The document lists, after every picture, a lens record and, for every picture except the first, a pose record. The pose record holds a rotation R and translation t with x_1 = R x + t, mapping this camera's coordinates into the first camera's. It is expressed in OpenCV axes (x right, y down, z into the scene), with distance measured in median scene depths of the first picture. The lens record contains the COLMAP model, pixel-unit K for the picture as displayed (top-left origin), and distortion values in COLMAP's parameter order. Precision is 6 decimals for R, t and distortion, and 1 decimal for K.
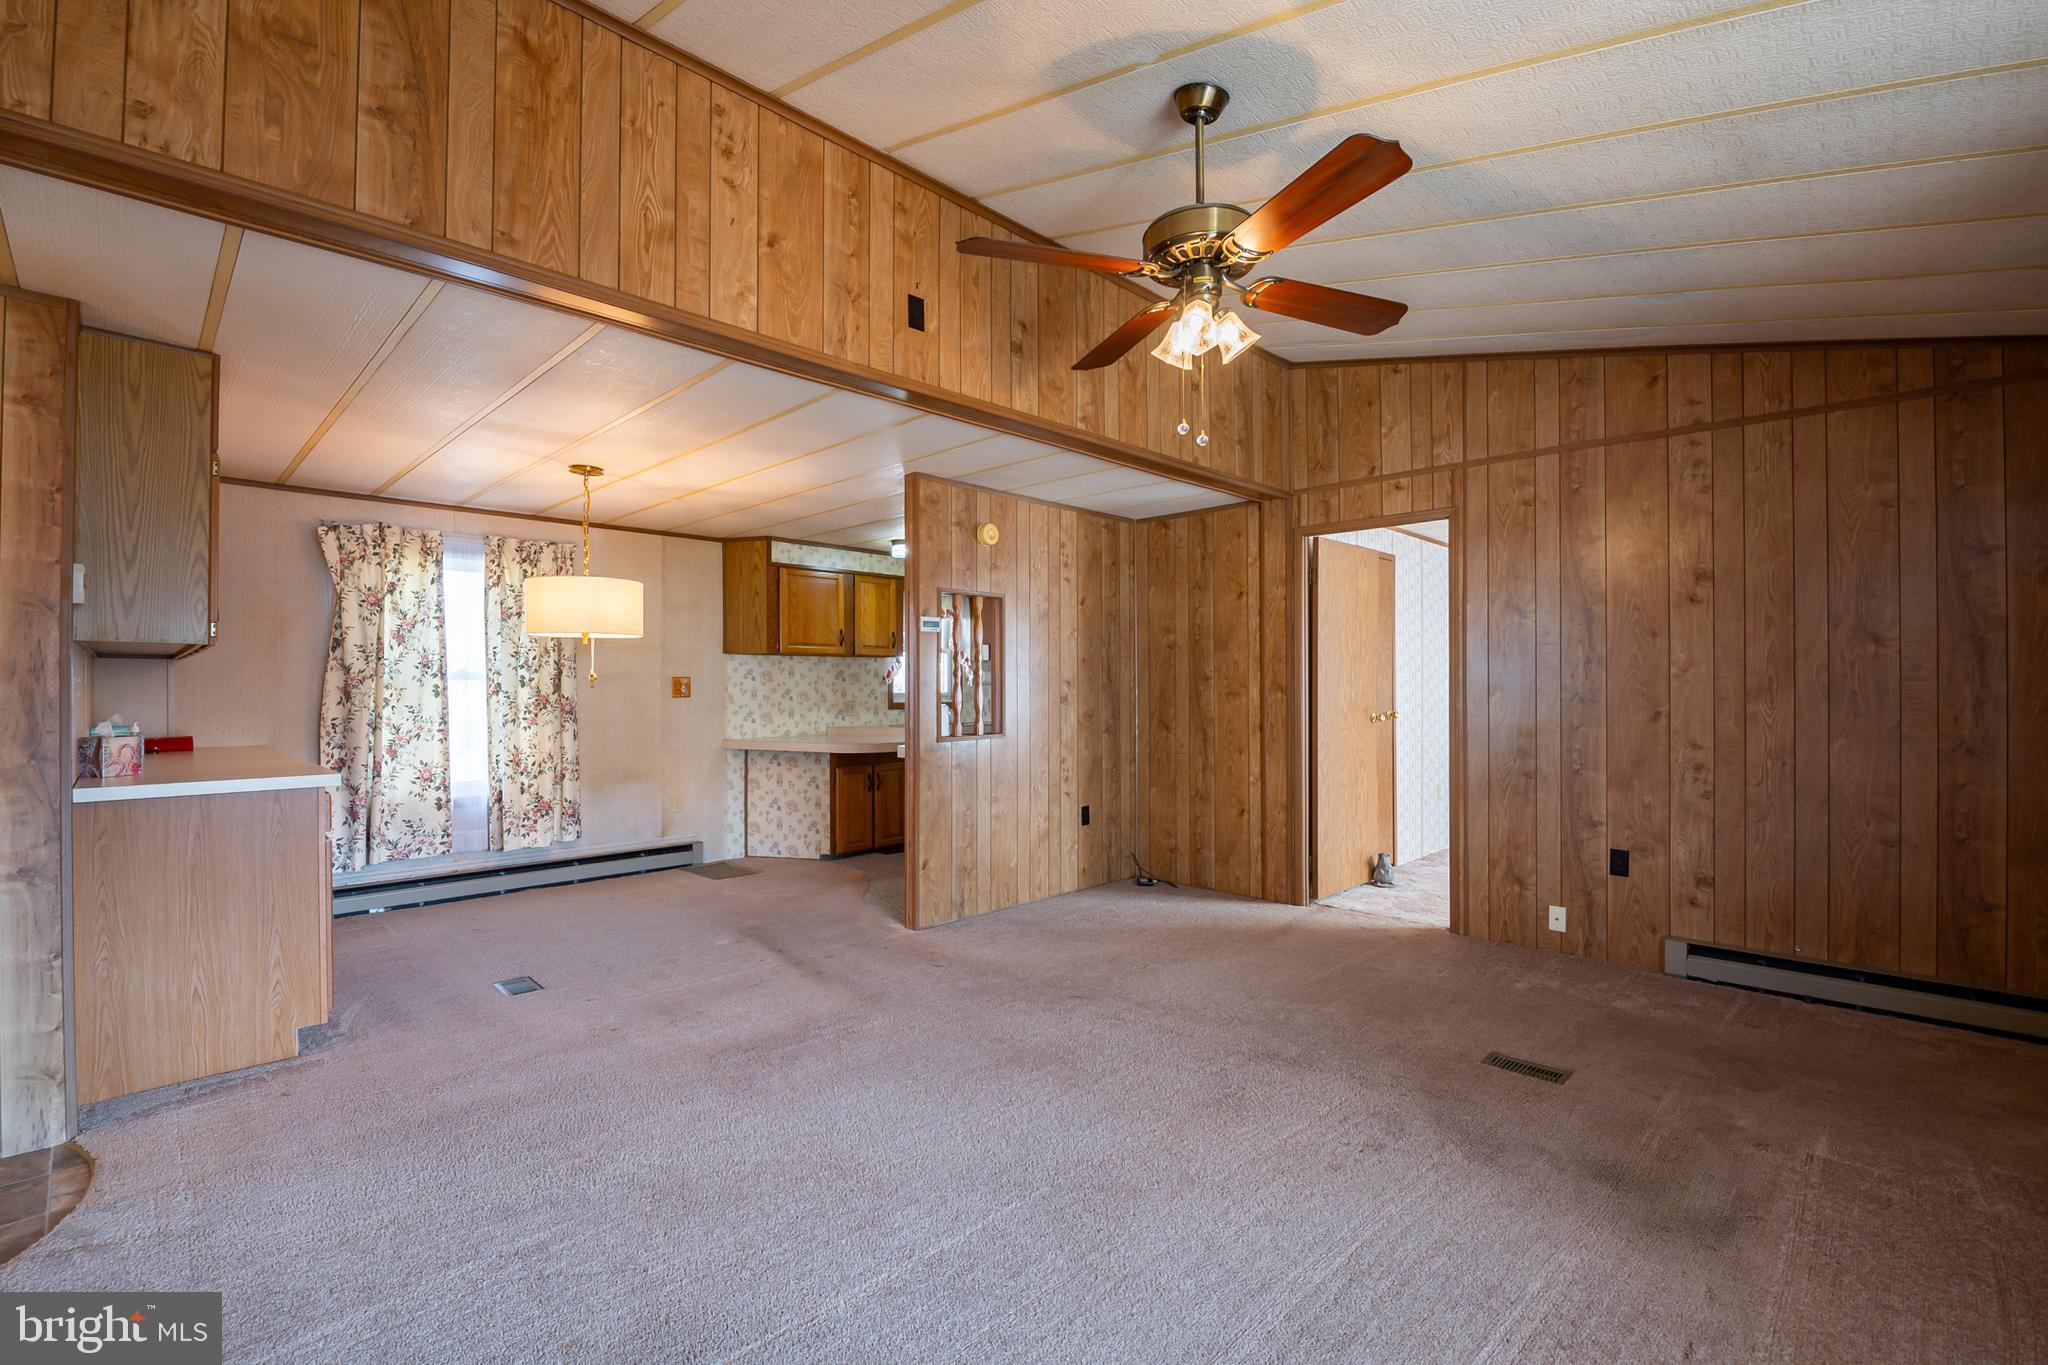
lens RADIAL K [[894.2, 0, 1024.0], [0, 894.2, 682.5], [0, 0, 1]] dist [-0.000284, -0.012292]
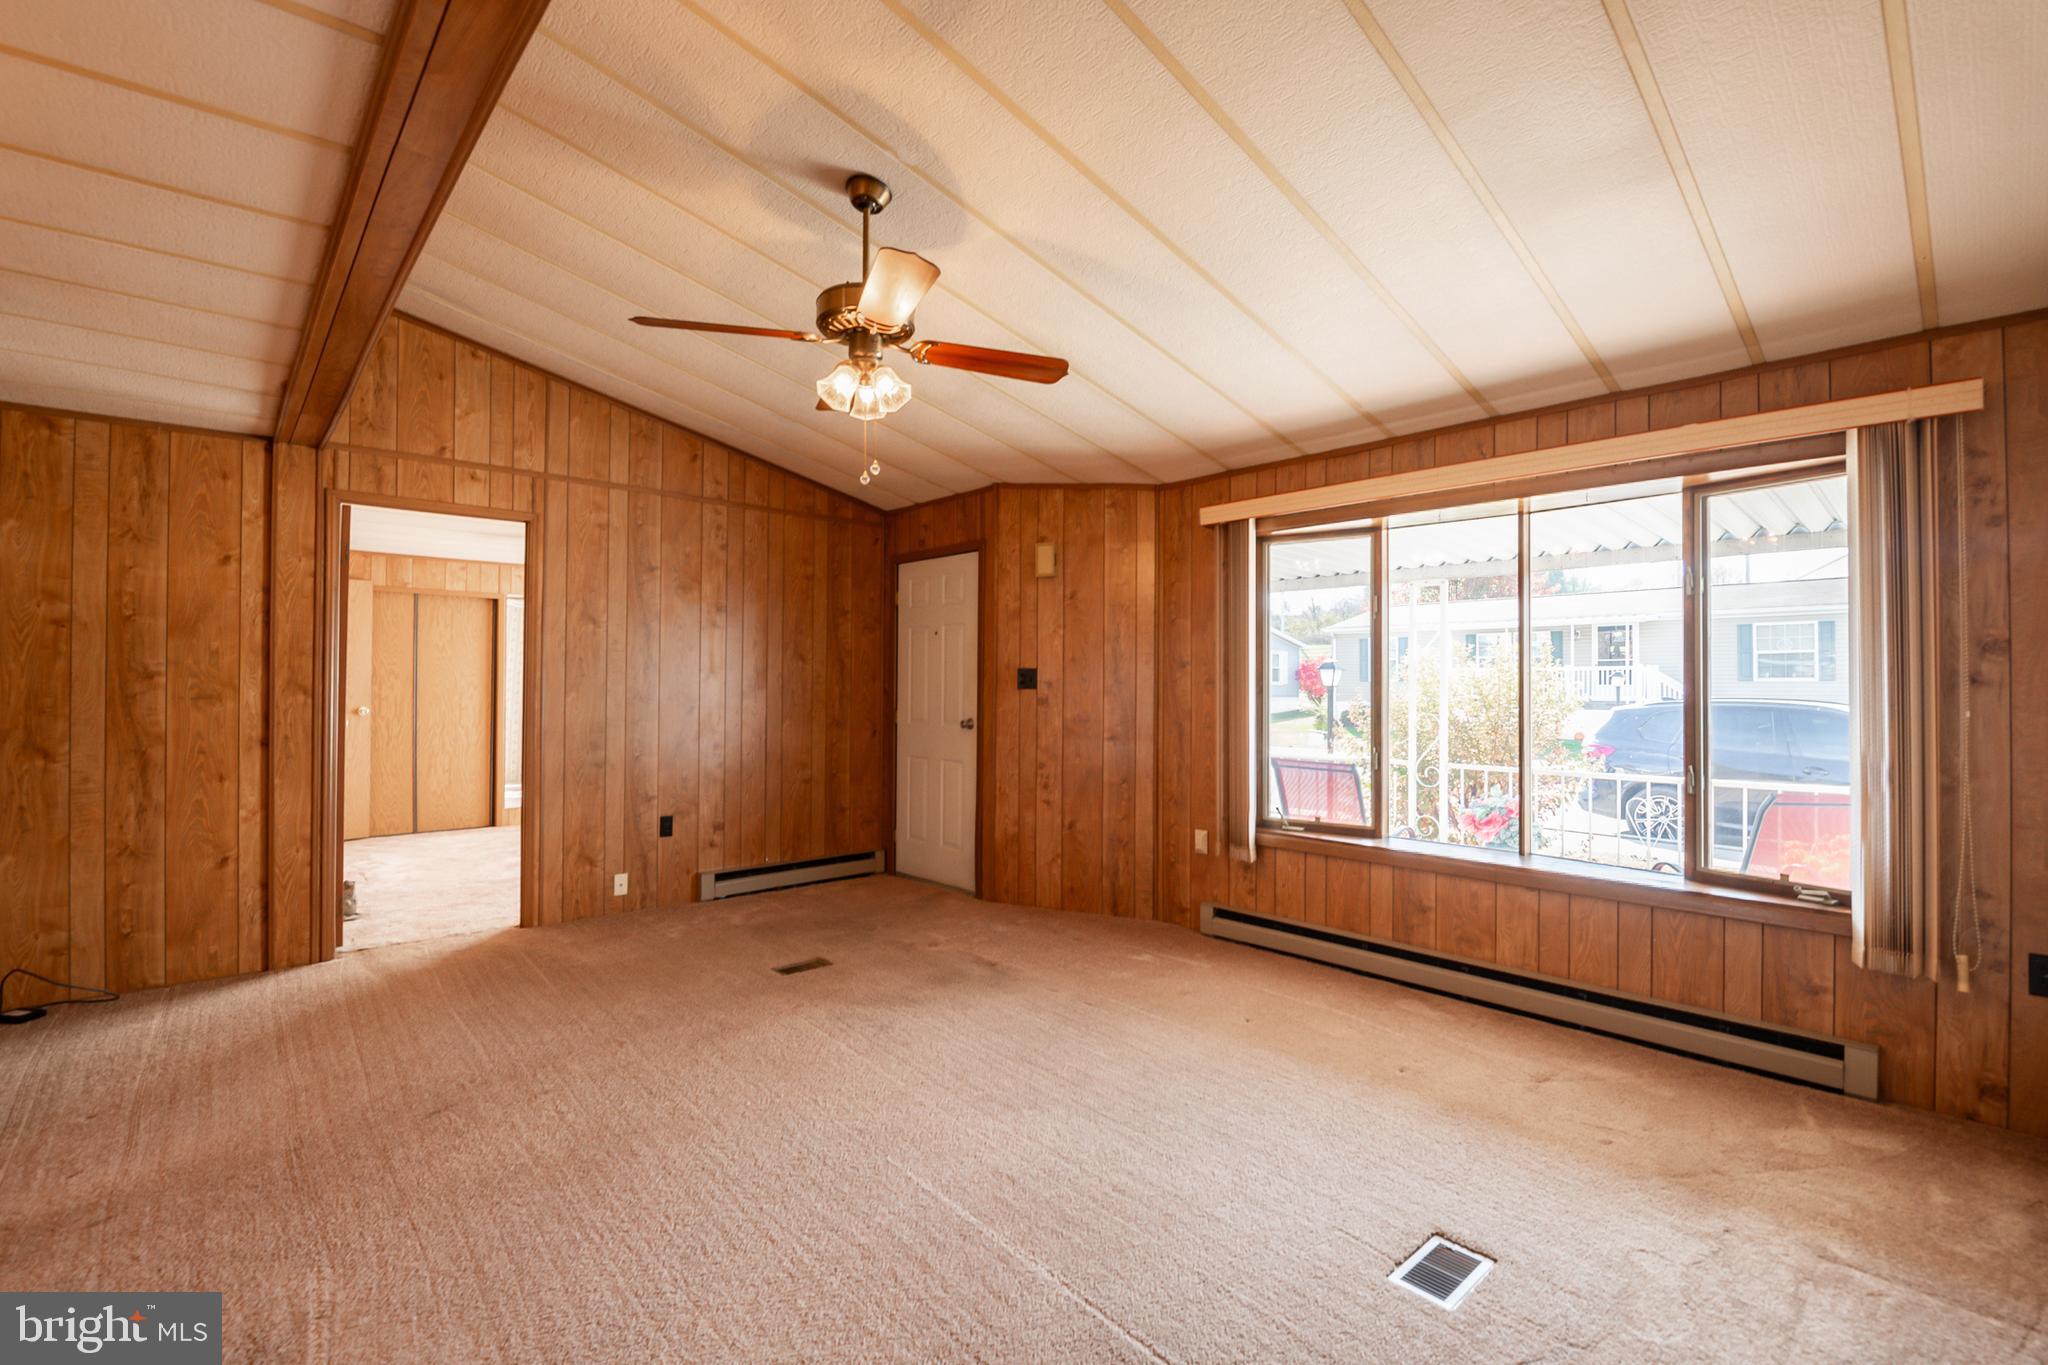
lens RADIAL K [[887.3, 0, 1006.2], [0, 887.3, 676.5], [0, 0, 1]] dist [-0.000219, -0.010601]
pose [[0.067430, 0.012437, 0.997646, -0.530588], [-0.005573, 0.999911, -0.012089, 0.001457], [-0.997708, -0.004745, 0.067494, 0.408407]]
